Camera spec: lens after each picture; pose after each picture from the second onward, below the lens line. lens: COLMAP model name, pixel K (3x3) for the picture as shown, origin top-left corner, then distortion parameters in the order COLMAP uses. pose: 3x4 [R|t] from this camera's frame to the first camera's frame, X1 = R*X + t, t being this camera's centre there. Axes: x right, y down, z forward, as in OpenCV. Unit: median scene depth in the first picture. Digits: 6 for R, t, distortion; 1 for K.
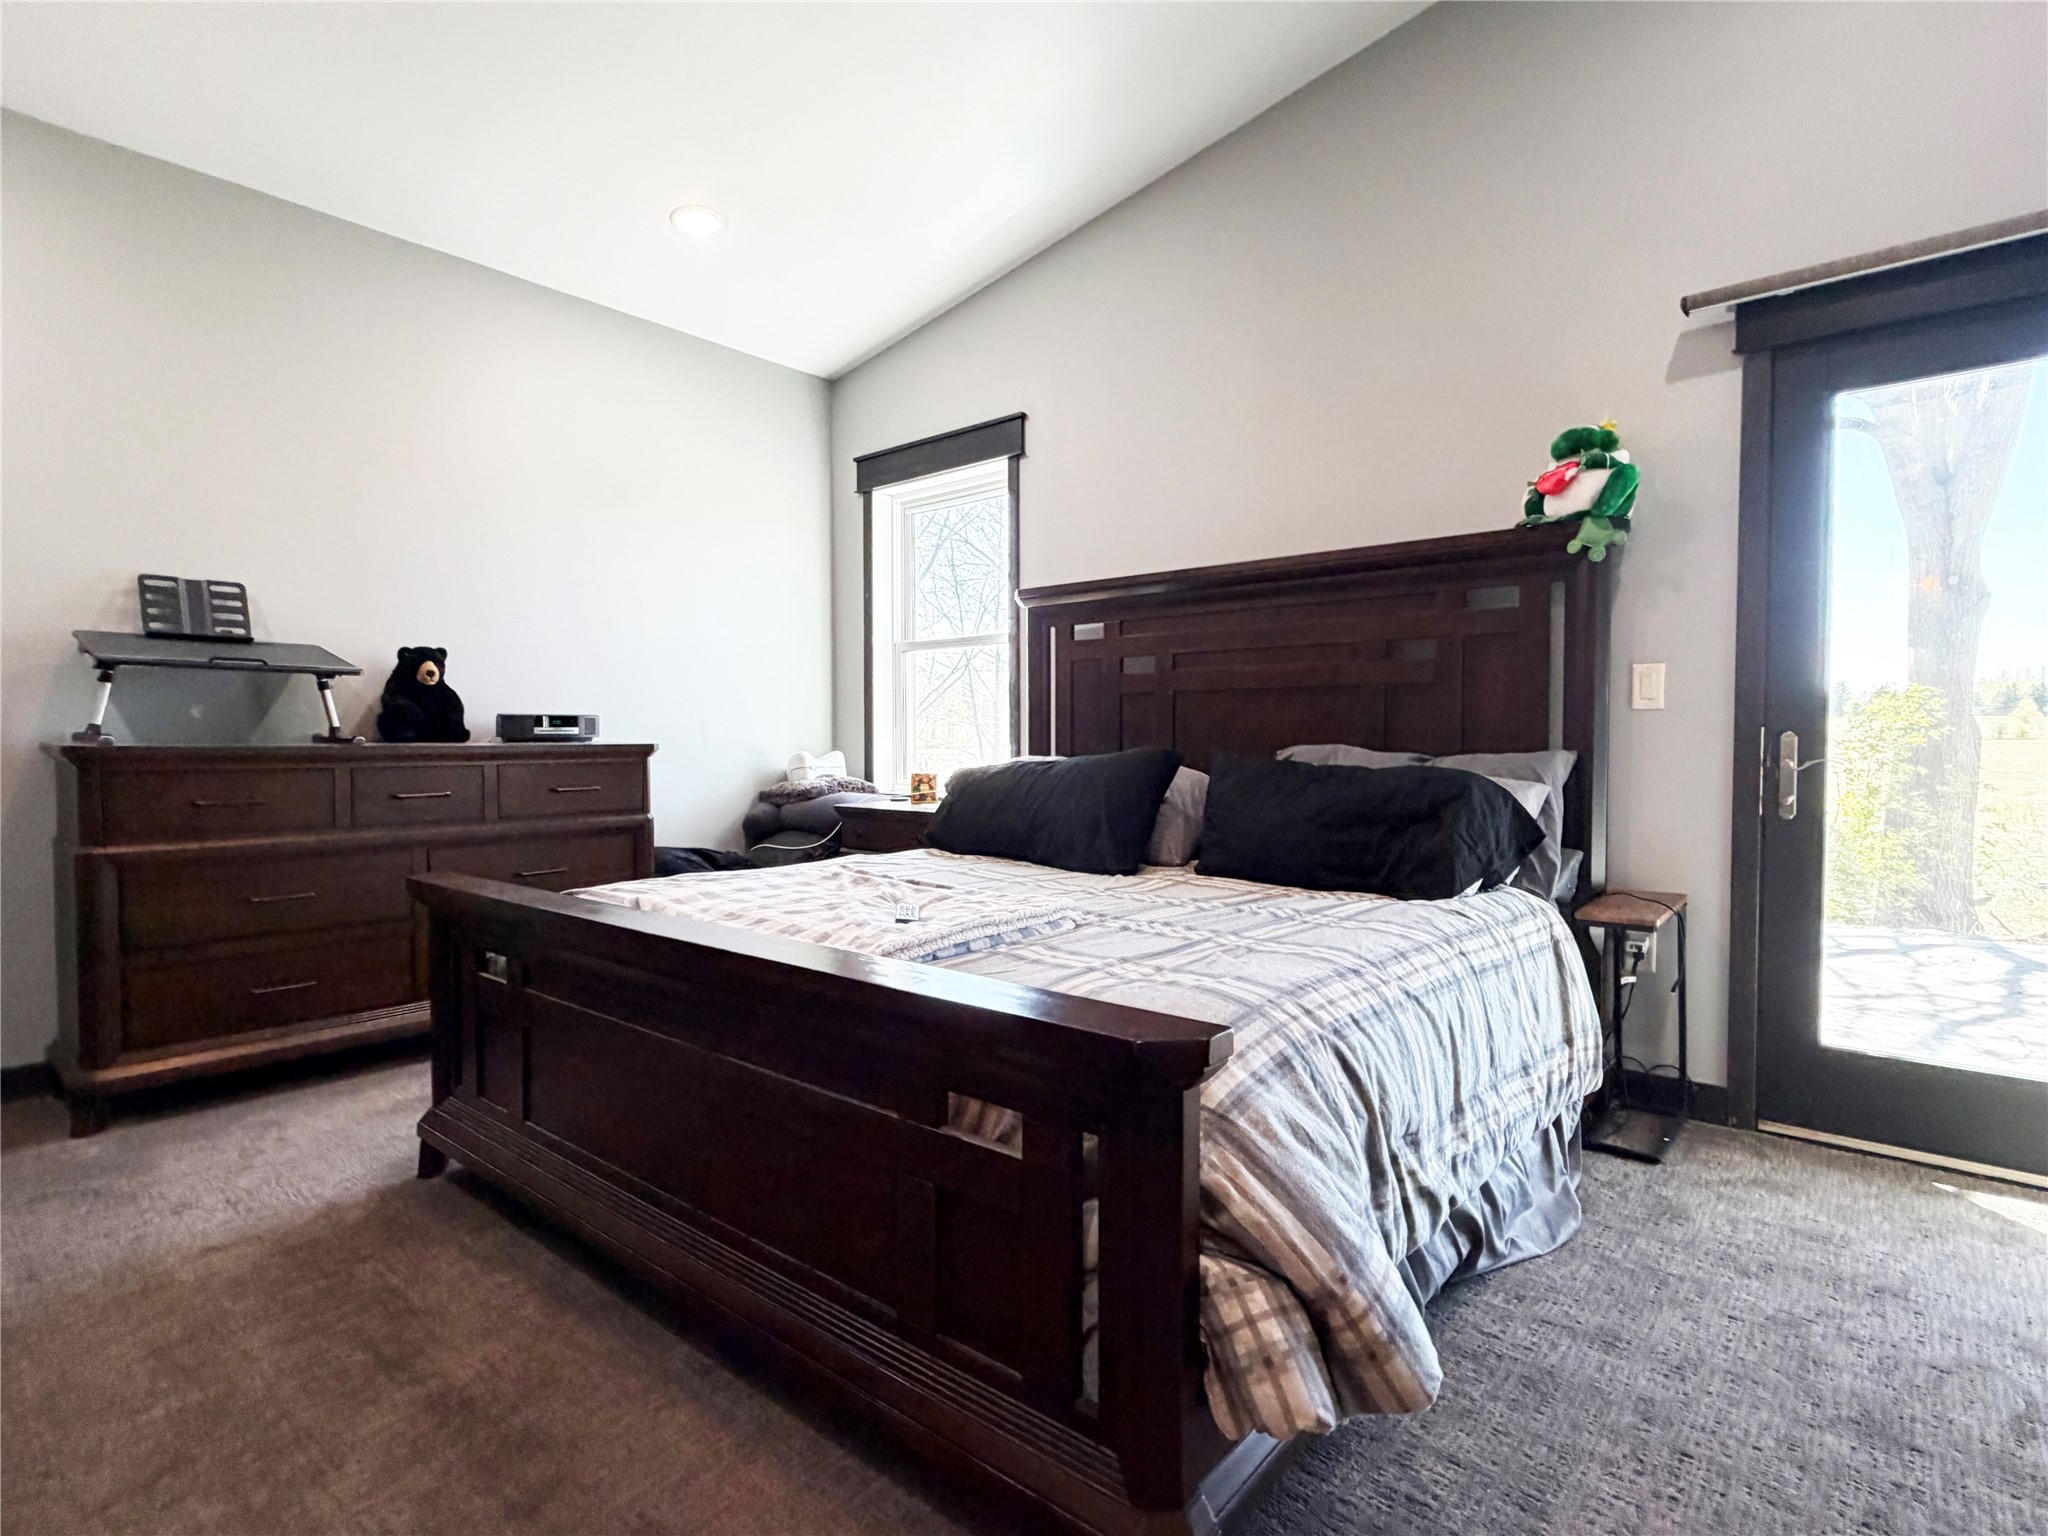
lens RADIAL K [[1038.8, 0, 1026.3], [0, 1038.8, 771.9], [0, 0, 1]] dist [-0.001663, 0.000155]
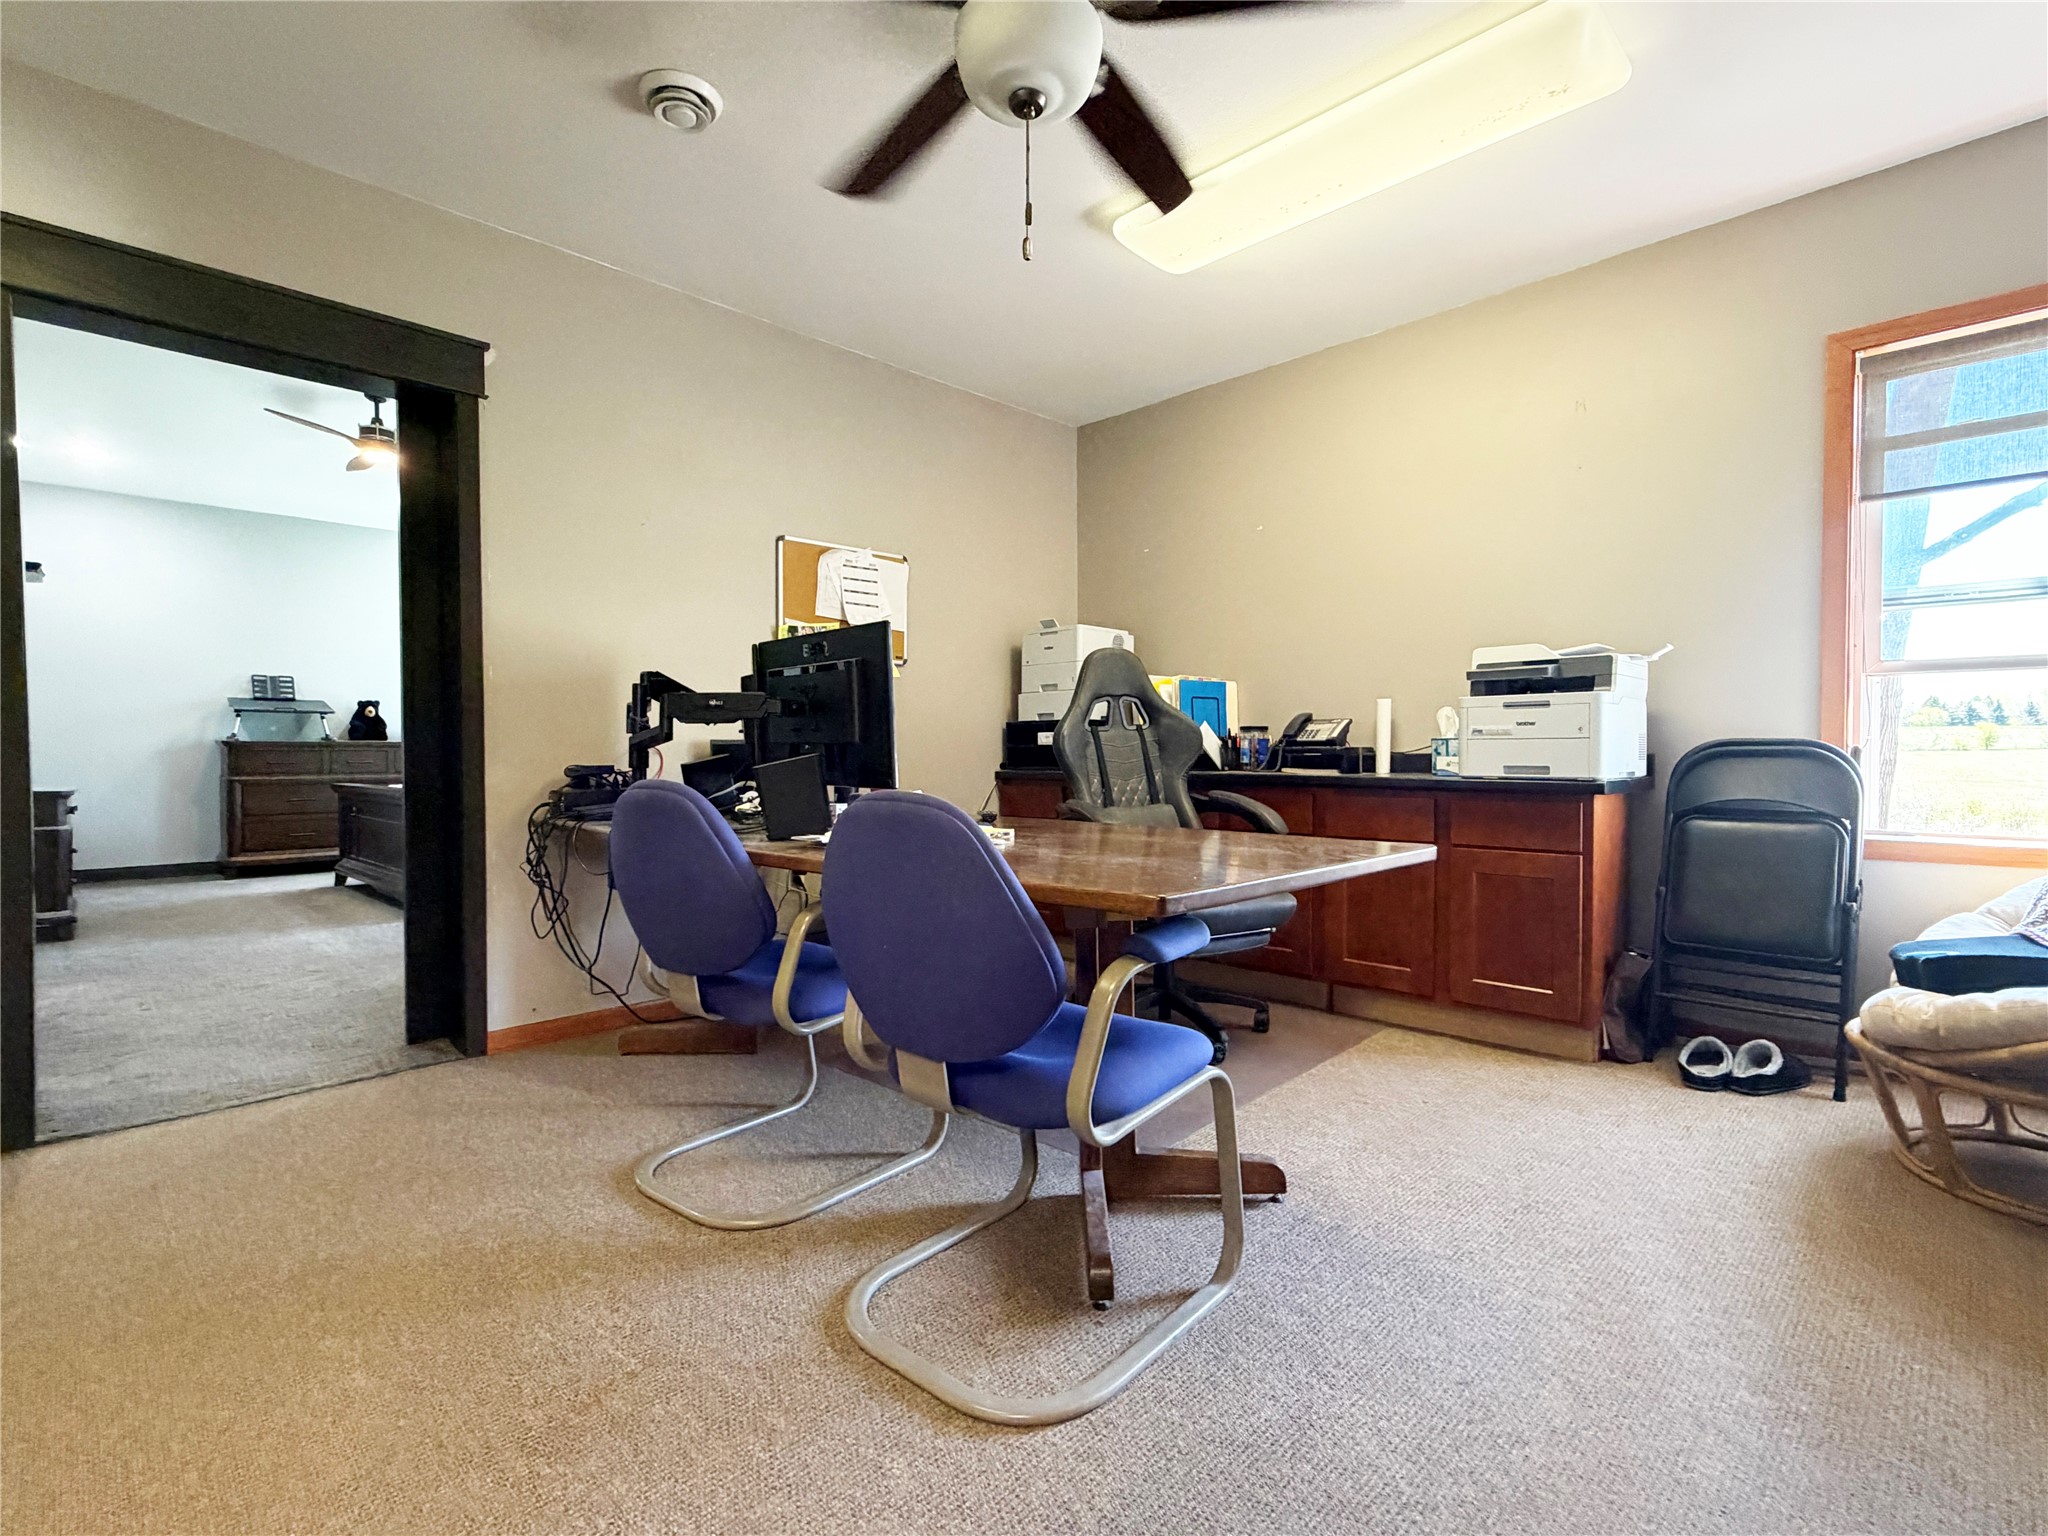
lens RADIAL K [[971.7, 0, 1021.8], [0, 971.7, 776.3], [0, 0, 1]] dist [0.000237, 0.000004]
pose [[0.998034, 0.001561, -0.062650, 1.193373], [-0.001911, 0.999983, -0.005532, 0.070131], [0.062640, 0.005641, 0.998020, -1.274425]]
